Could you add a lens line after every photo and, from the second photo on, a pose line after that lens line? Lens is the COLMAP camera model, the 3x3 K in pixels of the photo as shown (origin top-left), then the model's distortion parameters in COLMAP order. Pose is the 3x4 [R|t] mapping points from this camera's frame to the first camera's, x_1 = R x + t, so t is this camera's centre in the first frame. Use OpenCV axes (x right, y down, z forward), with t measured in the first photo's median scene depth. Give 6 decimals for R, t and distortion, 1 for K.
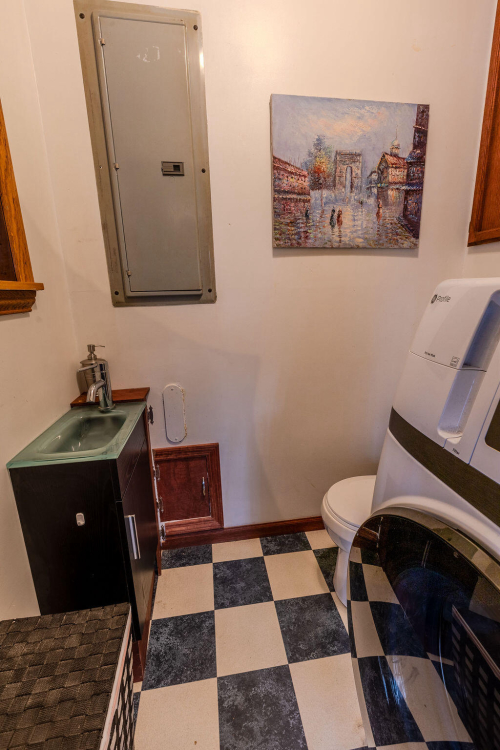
lens RADIAL K [[339.3, 0, 272.7], [0, 339.3, 384.0], [0, 0, 1]] dist [0.002979, -0.001698]
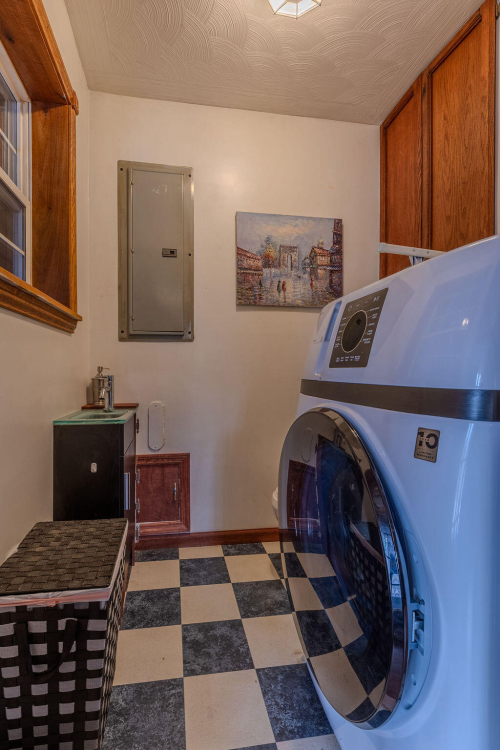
lens RADIAL K [[339.3, 0, 249.0], [0, 339.3, 372.0], [0, 0, 1]] dist [0.002979, -0.001698]
pose [[0.999744, 0.013487, 0.018192, 0.032232], [-0.008672, 0.970079, -0.242636, 0.216371], [-0.020920, 0.242416, 0.969947, -0.303741]]
